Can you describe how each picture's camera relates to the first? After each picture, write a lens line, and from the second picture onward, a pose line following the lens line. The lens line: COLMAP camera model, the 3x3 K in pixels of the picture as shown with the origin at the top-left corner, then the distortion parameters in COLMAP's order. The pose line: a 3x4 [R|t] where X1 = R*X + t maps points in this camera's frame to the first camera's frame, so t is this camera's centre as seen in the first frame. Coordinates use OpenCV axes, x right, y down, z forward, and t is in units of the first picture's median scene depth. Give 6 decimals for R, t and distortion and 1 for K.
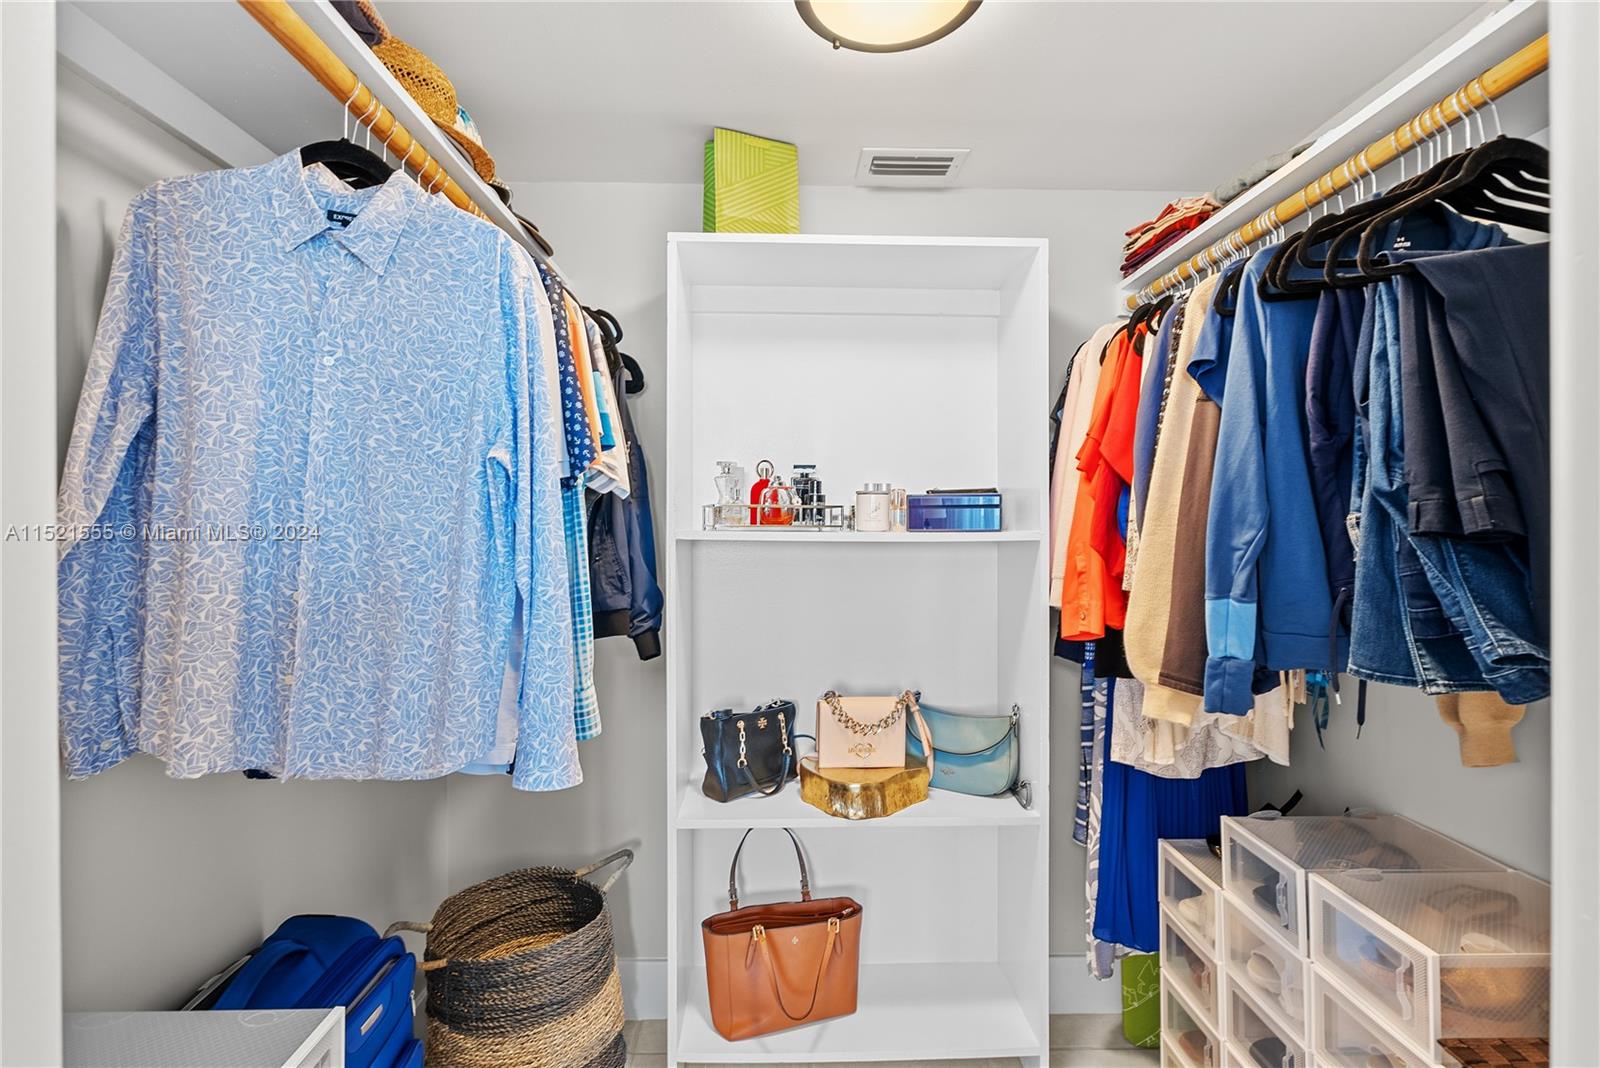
lens RADIAL K [[729.1, 0, 790.0], [0, 729.1, 519.4], [0, 0, 1]] dist [-0.009230, 0.004988]
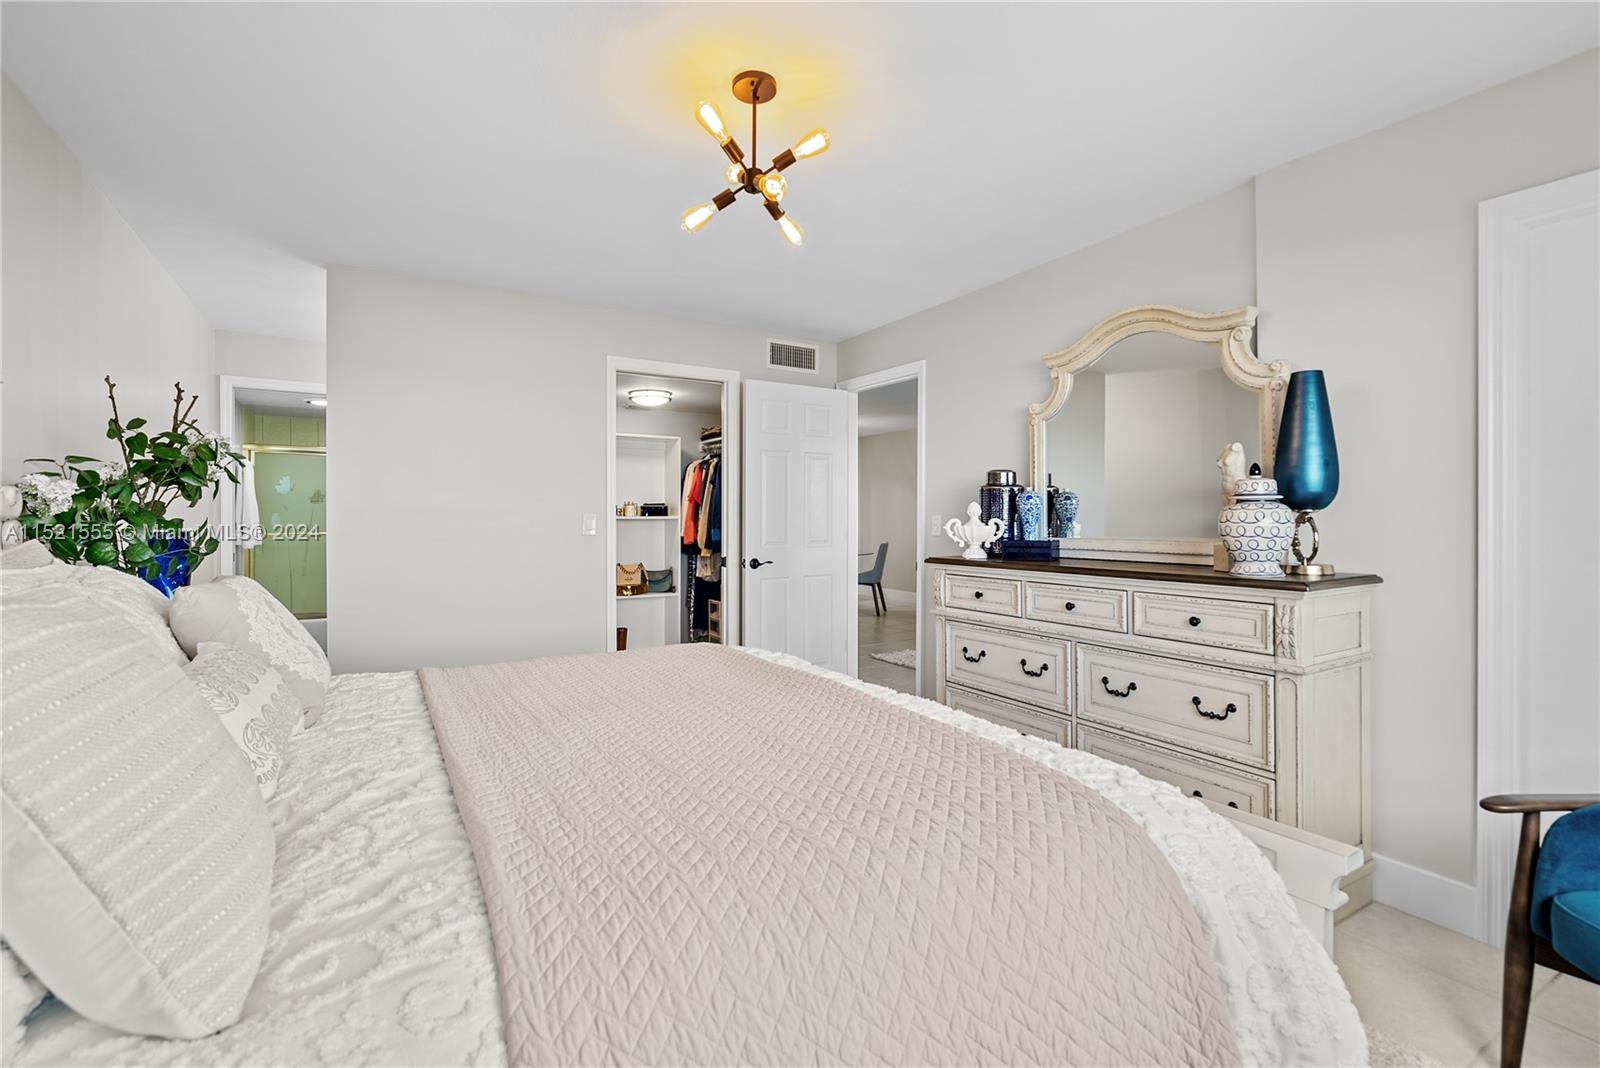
lens RADIAL K [[729.1, 0, 796.7], [0, 729.1, 519.6], [0, 0, 1]] dist [-0.009230, 0.004988]
pose [[0.876123, 0.003586, 0.482075, -0.892294], [-0.005463, 0.999982, 0.002489, 0.021673], [-0.482057, -0.004814, 0.876126, -2.469626]]
